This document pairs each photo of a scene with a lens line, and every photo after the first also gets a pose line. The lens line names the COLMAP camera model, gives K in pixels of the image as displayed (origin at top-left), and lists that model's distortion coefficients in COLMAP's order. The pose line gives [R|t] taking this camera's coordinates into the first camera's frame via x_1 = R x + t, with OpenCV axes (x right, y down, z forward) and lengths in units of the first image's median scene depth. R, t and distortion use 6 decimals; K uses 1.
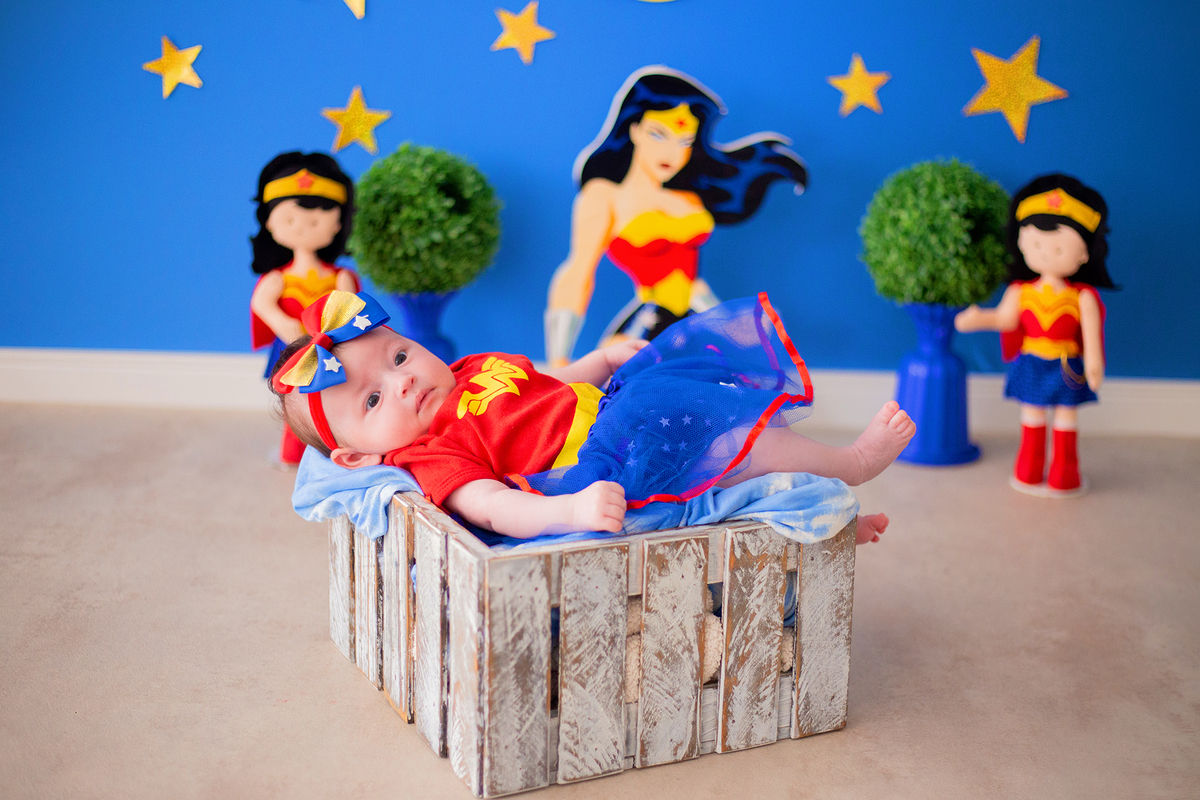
lens RADIAL K [[1911.6, 0, 600.0], [0, 1911.6, 400.0], [0, 0, 1]] dist [-0.070830, -0.051544]
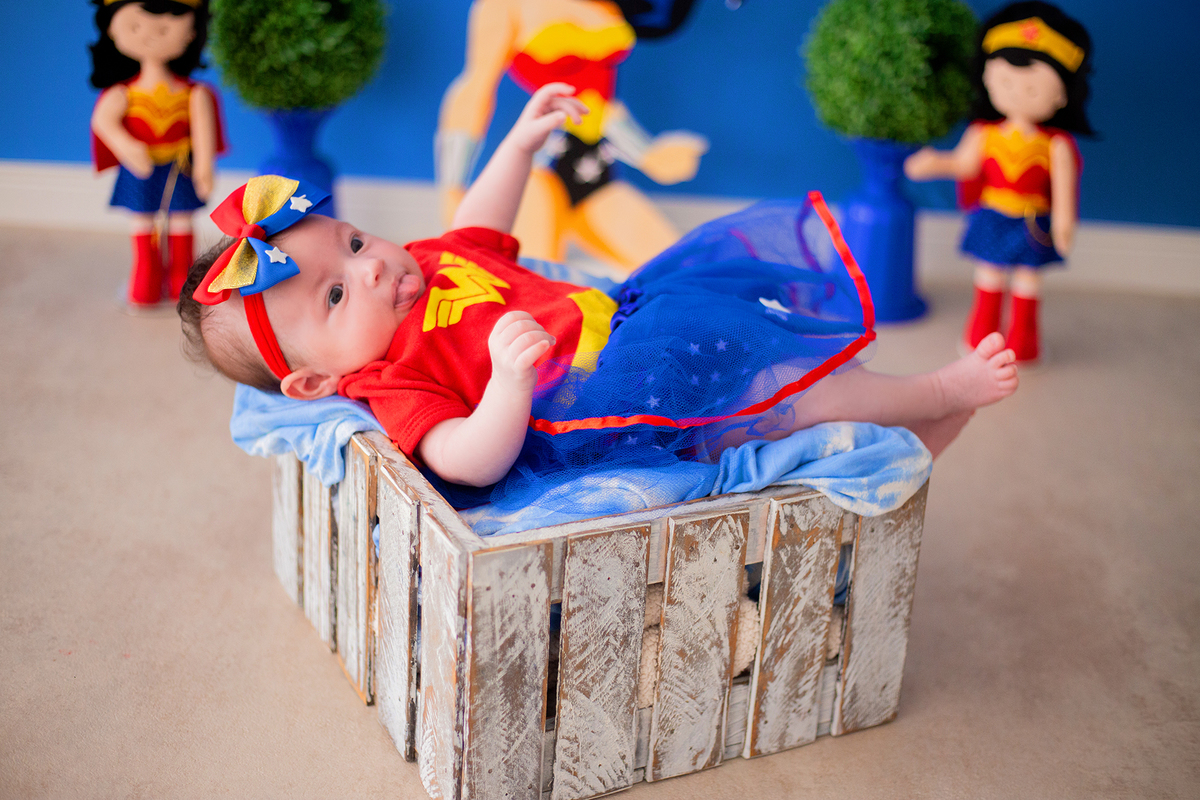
lens RADIAL K [[1835.1, 0, 600.0], [0, 1835.1, 400.0], [0, 0, 1]] dist [-0.098143, -0.019355]
pose [[0.999246, 0.026417, 0.028453, -0.027746], [-0.030407, 0.988156, 0.150409, -0.085686], [-0.024143, -0.151161, 0.988214, 0.252781]]
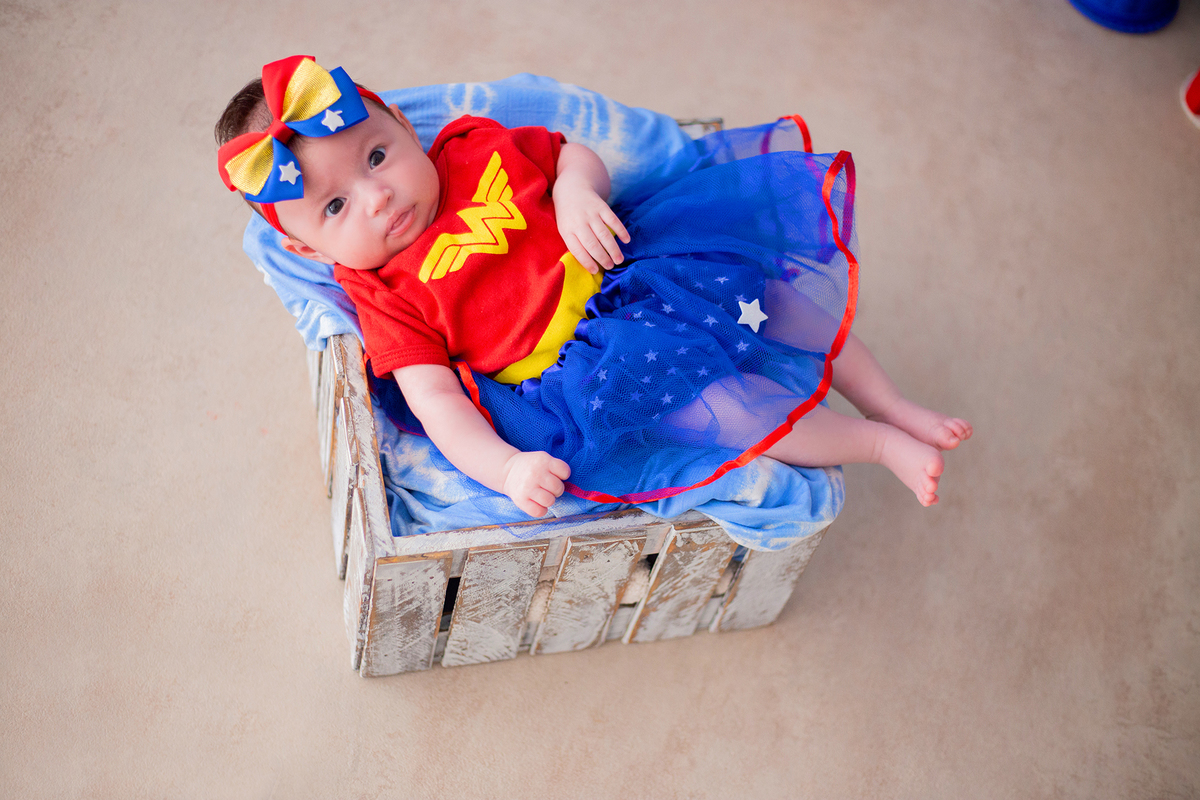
lens RADIAL K [[1835.1, 0, 600.0], [0, 1835.1, 400.0], [0, 0, 1]] dist [-0.098143, -0.019355]
pose [[0.957735, 0.287158, -0.016841, 0.031785], [-0.199097, 0.704013, 0.681708, -0.538554], [0.207614, -0.649543, 0.731431, 0.412710]]
